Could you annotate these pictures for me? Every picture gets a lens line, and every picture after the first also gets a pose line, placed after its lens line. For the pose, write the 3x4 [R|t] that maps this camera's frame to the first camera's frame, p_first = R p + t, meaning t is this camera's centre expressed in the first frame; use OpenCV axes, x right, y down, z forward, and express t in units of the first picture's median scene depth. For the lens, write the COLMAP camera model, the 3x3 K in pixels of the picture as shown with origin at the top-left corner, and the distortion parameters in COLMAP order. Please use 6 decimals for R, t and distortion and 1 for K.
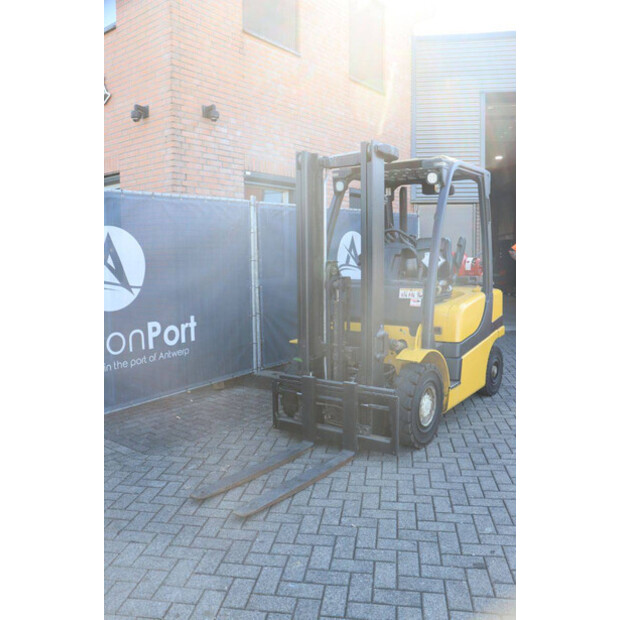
lens RADIAL K [[545.5, 0, 320.3], [0, 545.5, 302.0], [0, 0, 1]] dist [-0.125920, 0.091480]
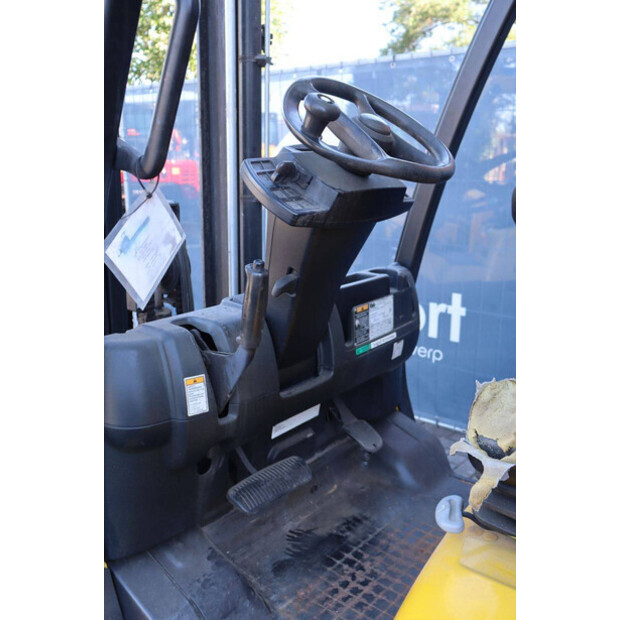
lens RADIAL K [[625.8, 0, 309.0], [0, 625.8, 304.3], [0, 0, 1]] dist [-0.051375, 0.000000]
pose [[-0.077417, 0.236958, -0.968430, 0.413688], [-0.092780, 0.965418, 0.243638, -0.114278], [0.992672, 0.108712, -0.052755, 1.074677]]
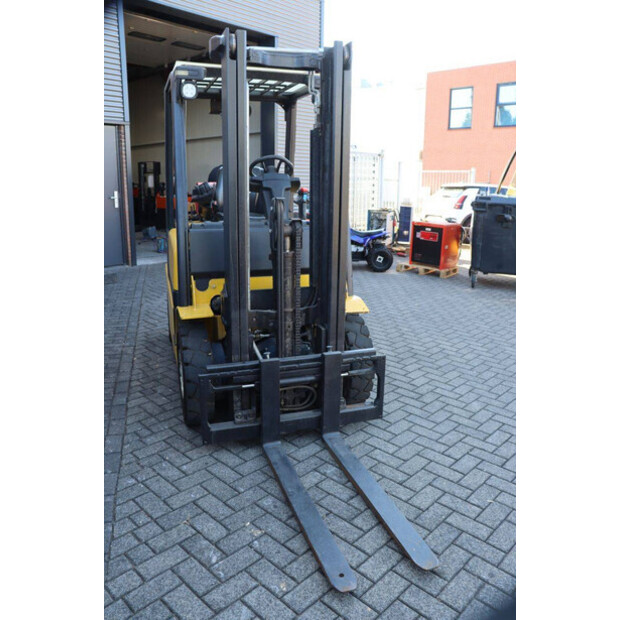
lens RADIAL K [[510.7, 0, 318.4], [0, 510.7, 302.1], [0, 0, 1]] dist [-0.163087, 0.131918]
pose [[0.573753, -0.175647, 0.799972, -0.489894], [0.050750, 0.982481, 0.179321, -0.054768], [-0.817454, -0.062288, 0.572616, 0.533511]]
